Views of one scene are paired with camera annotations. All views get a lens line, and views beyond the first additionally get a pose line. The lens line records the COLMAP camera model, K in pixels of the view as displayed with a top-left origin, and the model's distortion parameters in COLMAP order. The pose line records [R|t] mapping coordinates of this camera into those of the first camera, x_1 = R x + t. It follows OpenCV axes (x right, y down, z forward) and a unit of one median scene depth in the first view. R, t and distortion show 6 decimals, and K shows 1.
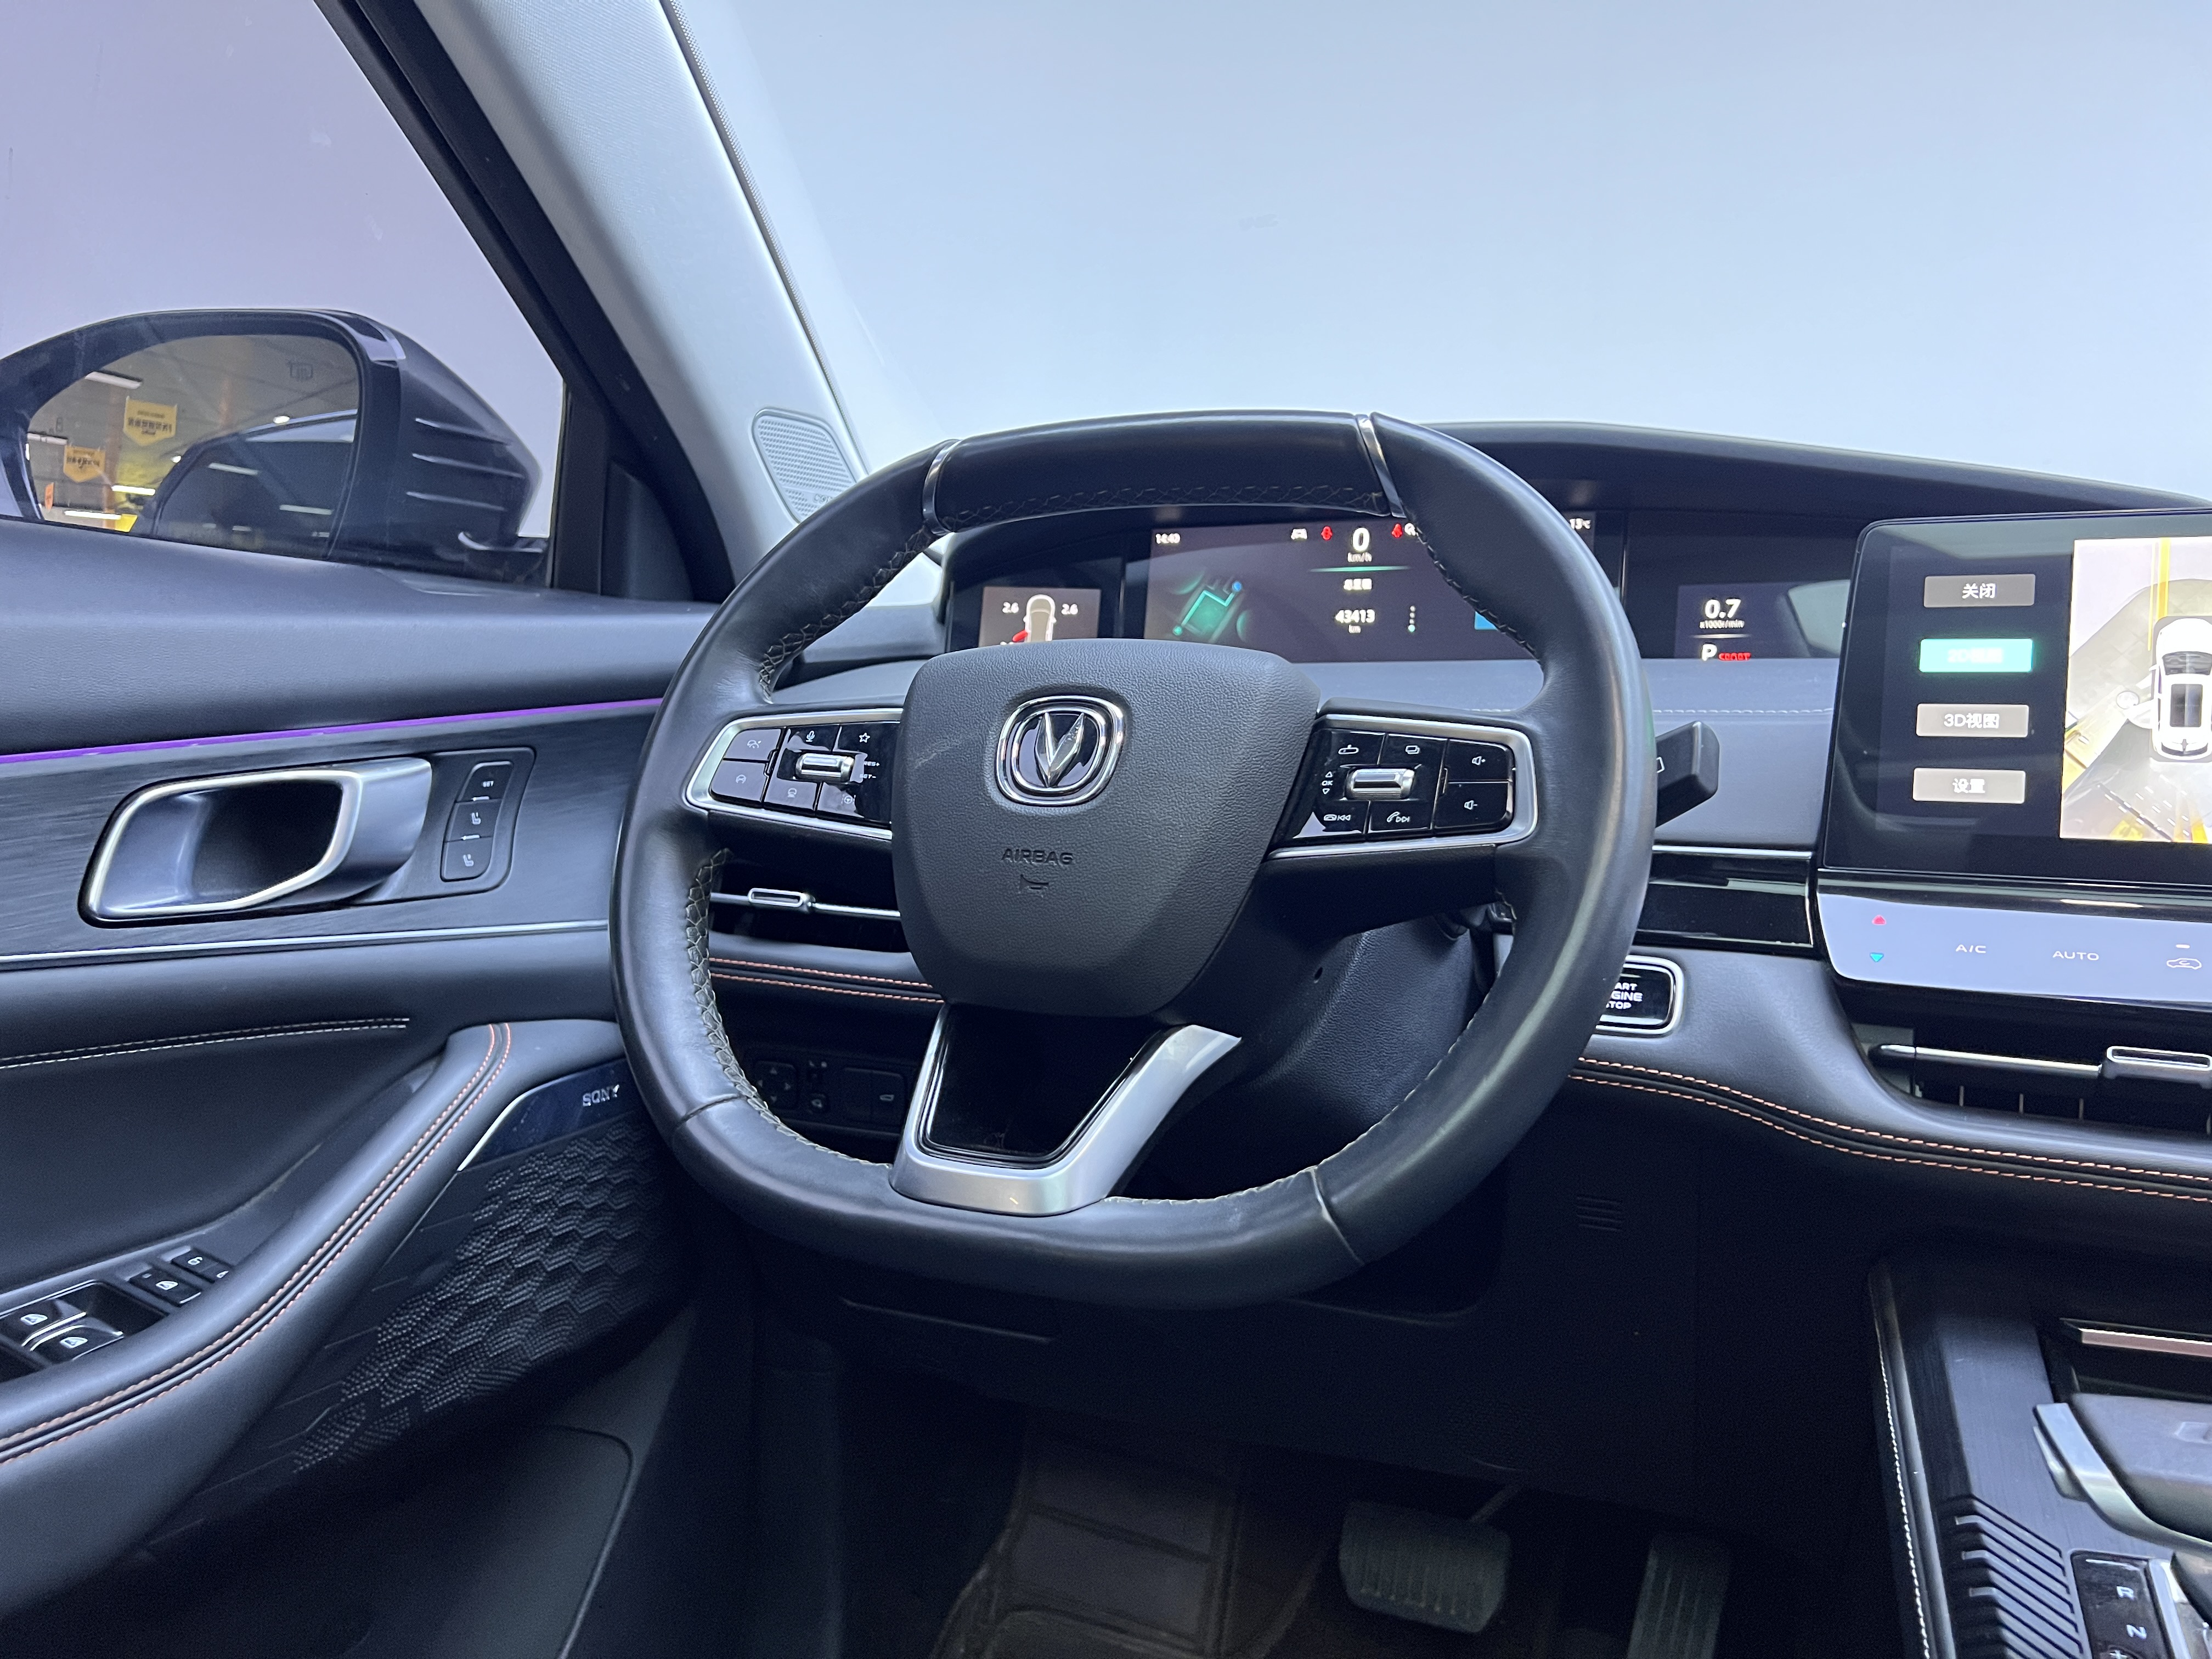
lens RADIAL K [[1639.7, 0, 1108.2], [0, 1639.7, 846.3], [0, 0, 1]] dist [0.010339, -0.001199]
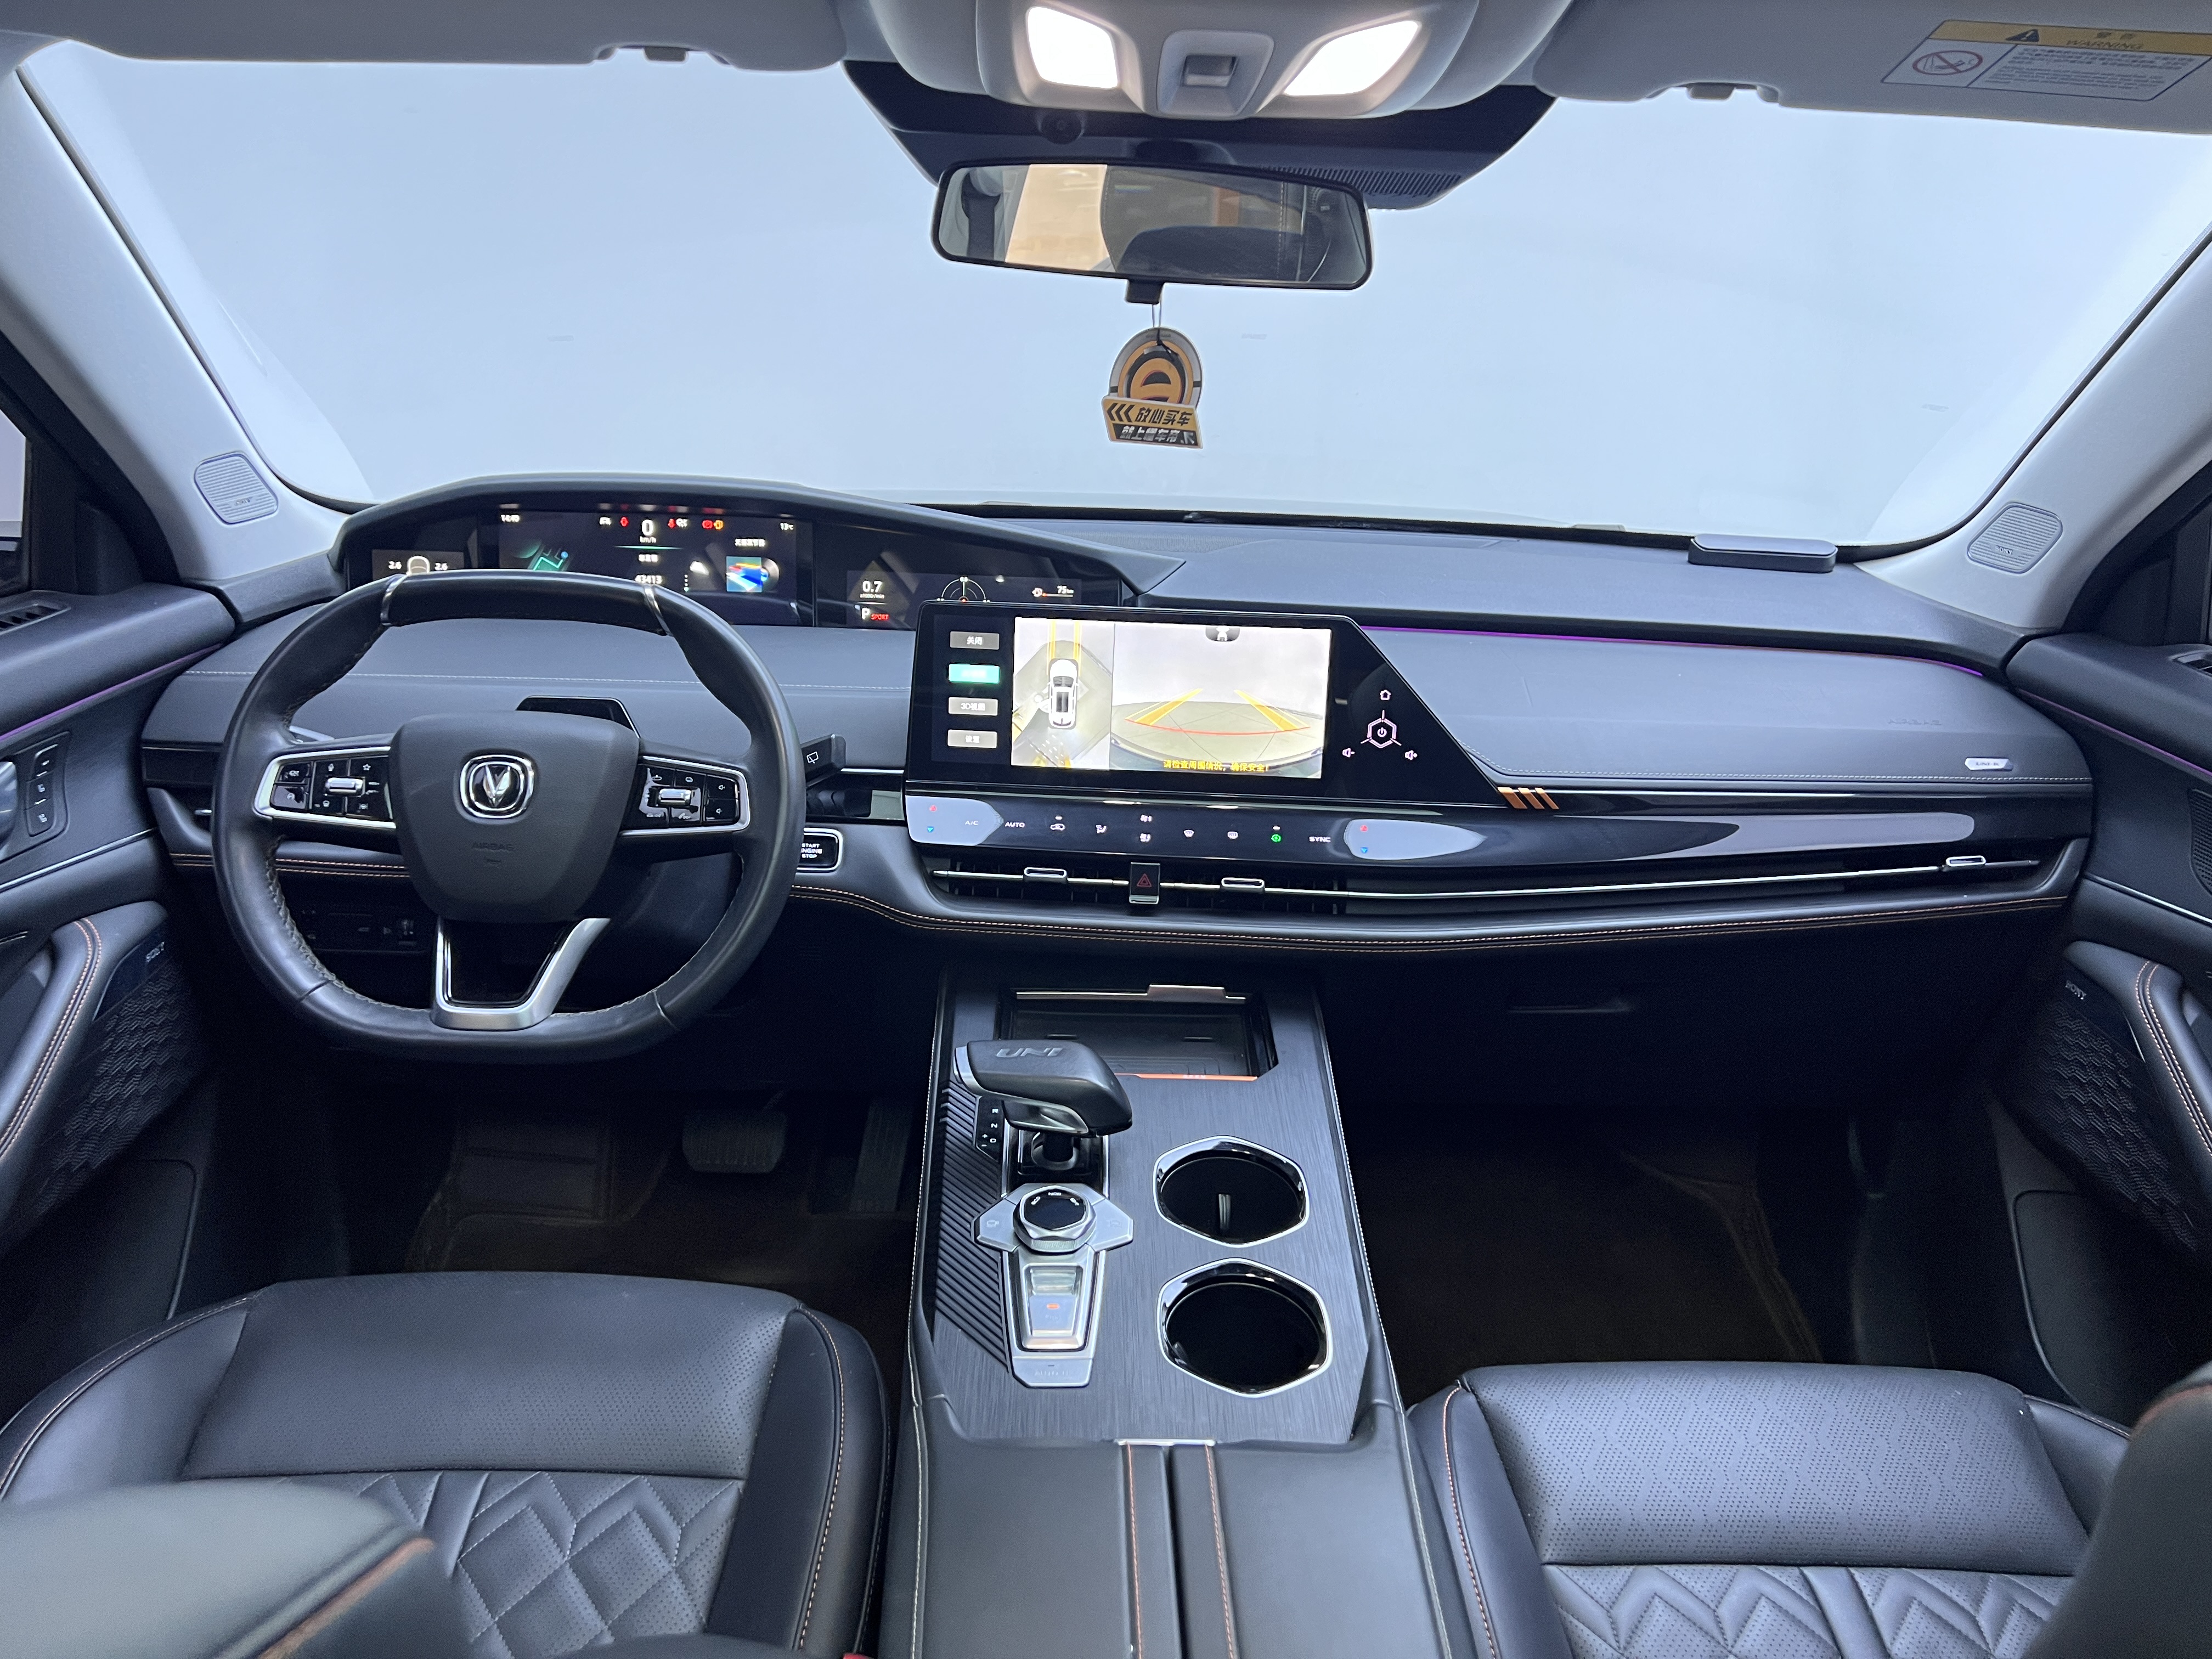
lens RADIAL K [[1671.0, 0, 1106.0], [0, 1671.0, 829.5], [0, 0, 1]] dist [0.063497, -0.095673]
pose [[0.919019, -0.107437, 0.379291, -0.108141], [0.012163, 0.969415, 0.245125, -0.409311], [-0.394026, -0.220661, 0.892218, -0.870271]]
